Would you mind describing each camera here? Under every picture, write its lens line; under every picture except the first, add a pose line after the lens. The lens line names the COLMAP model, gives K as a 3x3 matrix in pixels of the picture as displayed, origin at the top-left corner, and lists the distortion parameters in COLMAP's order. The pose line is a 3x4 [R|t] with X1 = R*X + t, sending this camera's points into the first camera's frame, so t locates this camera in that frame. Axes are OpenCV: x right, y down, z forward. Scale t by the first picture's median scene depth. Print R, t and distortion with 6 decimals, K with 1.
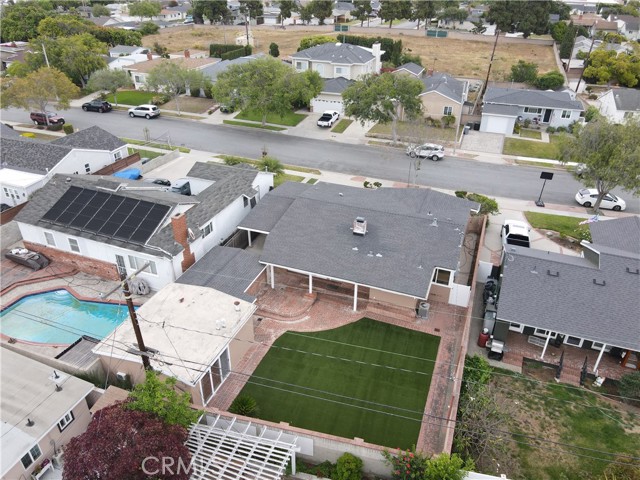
lens RADIAL K [[468.1, 0, 320.0], [0, 468.1, 240.0], [0, 0, 1]] dist [0.006182, 0.007503]
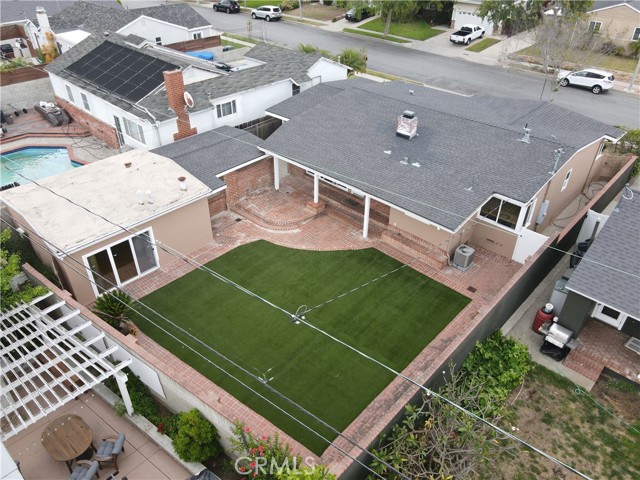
lens RADIAL K [[468.1, 0, 320.0], [0, 468.1, 240.0], [0, 0, 1]] dist [0.006182, 0.007503]
pose [[0.925903, 0.213023, -0.311968, 0.219126], [-0.188204, 0.976175, 0.107988, 0.087243], [0.327539, -0.041273, 0.943936, 0.299897]]
